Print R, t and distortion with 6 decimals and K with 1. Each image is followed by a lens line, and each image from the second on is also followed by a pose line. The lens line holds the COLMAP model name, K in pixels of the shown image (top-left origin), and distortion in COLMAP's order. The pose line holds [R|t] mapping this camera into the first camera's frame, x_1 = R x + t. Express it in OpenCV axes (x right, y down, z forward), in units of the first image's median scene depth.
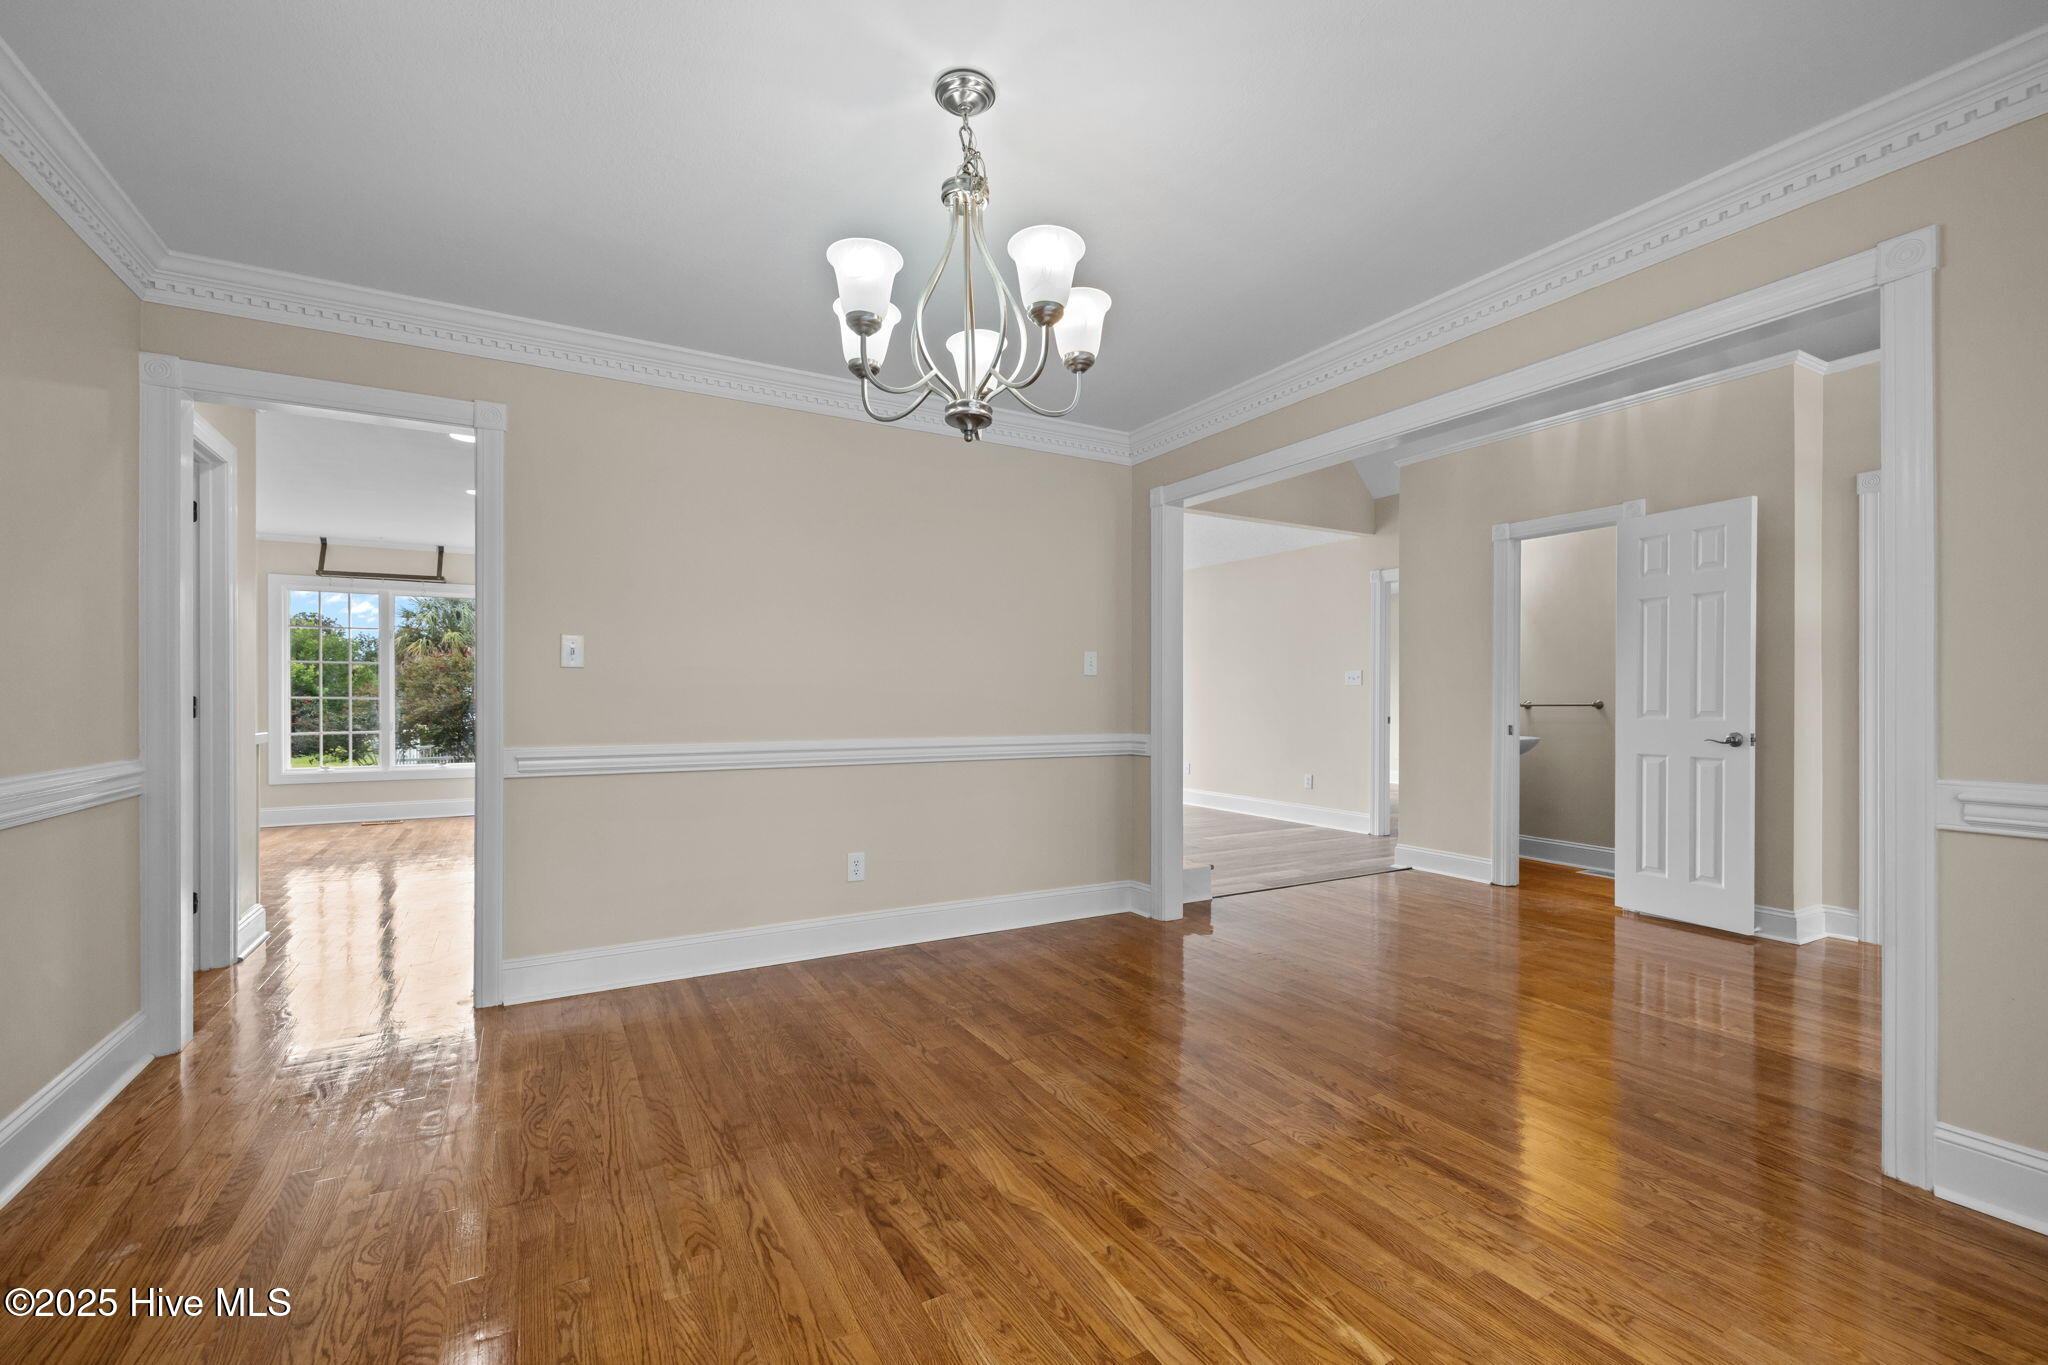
lens RADIAL K [[881.0, 0, 1030.6], [0, 881.0, 693.5], [0, 0, 1]] dist [0.003549, 0.000406]
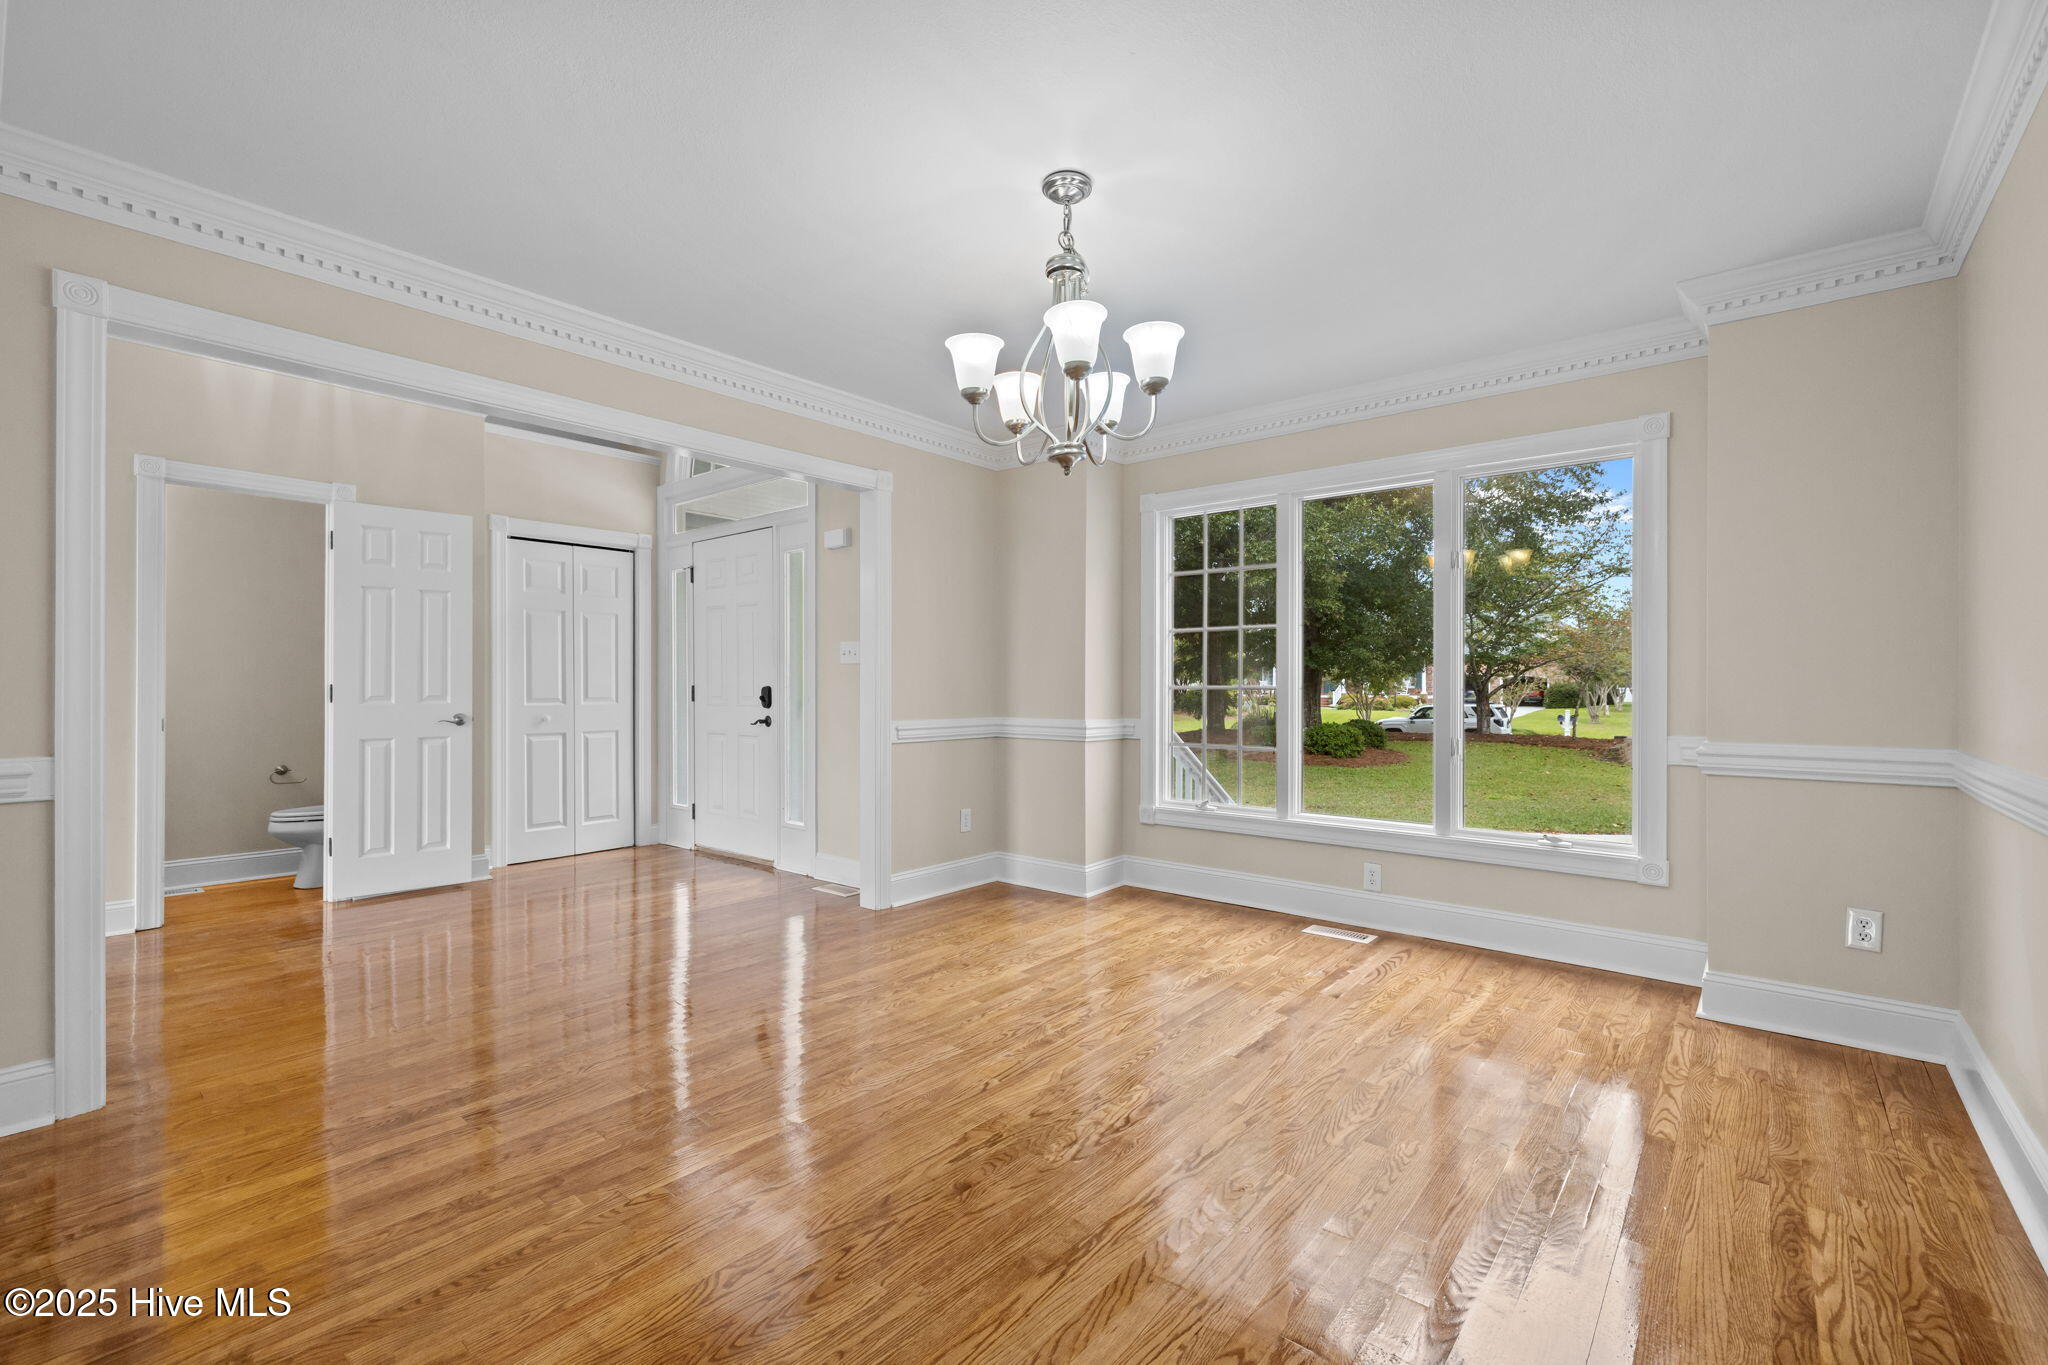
lens RADIAL K [[881.0, 0, 1030.6], [0, 881.0, 693.5], [0, 0, 1]] dist [0.003549, 0.000406]
pose [[-0.352315, -0.009837, 0.935830, -1.049695], [-0.004043, 0.999951, 0.008989, 0.007181], [-0.935873, -0.000616, -0.352338, 1.311319]]
